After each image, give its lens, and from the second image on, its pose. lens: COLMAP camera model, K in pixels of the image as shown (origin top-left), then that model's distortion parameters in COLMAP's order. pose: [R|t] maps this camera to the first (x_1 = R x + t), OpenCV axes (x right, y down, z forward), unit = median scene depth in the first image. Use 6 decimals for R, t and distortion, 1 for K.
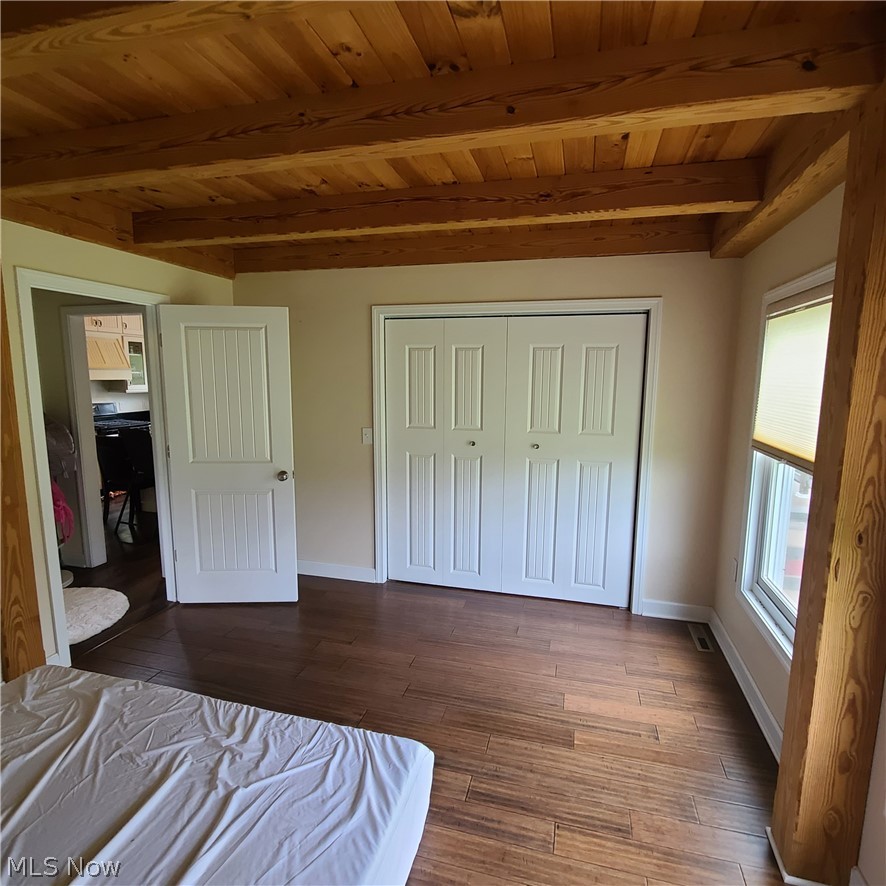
lens RADIAL K [[479.1, 0, 446.3], [0, 479.1, 444.9], [0, 0, 1]] dist [-0.000250, -0.002113]
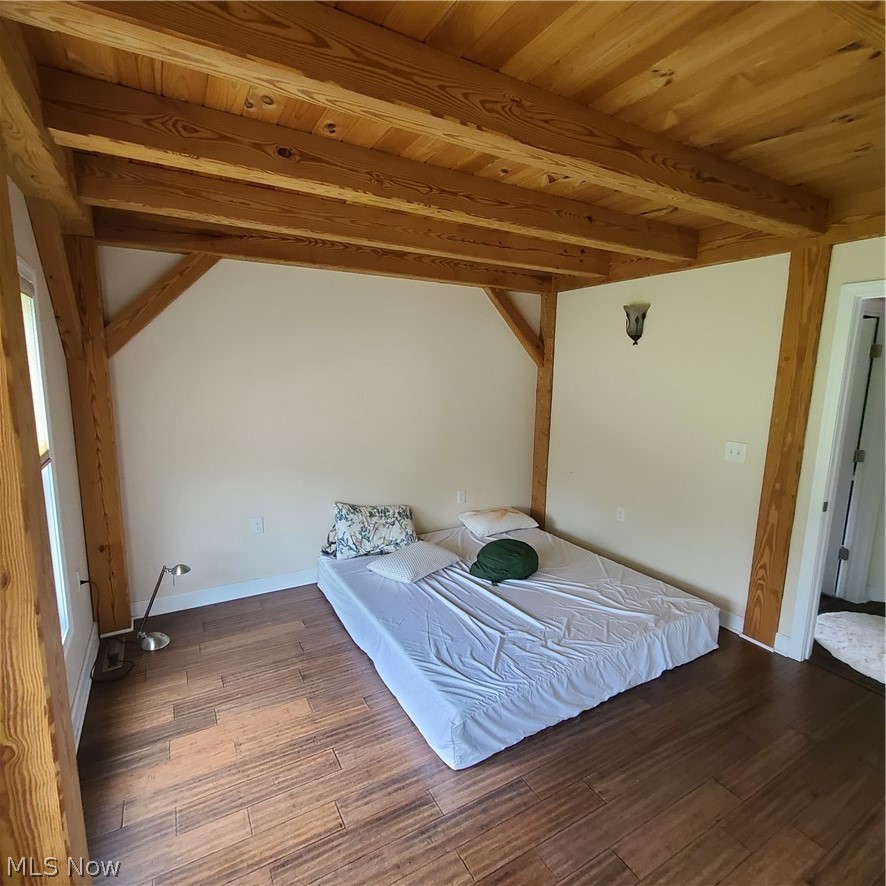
lens RADIAL K [[479.1, 0, 446.3], [0, 479.1, 444.9], [0, 0, 1]] dist [-0.000250, -0.002113]
pose [[-0.688285, 0.092752, -0.719486, 0.714354], [-0.124763, 0.961880, 0.243352, -0.237618], [0.714631, 0.257261, -0.650476, 1.570661]]
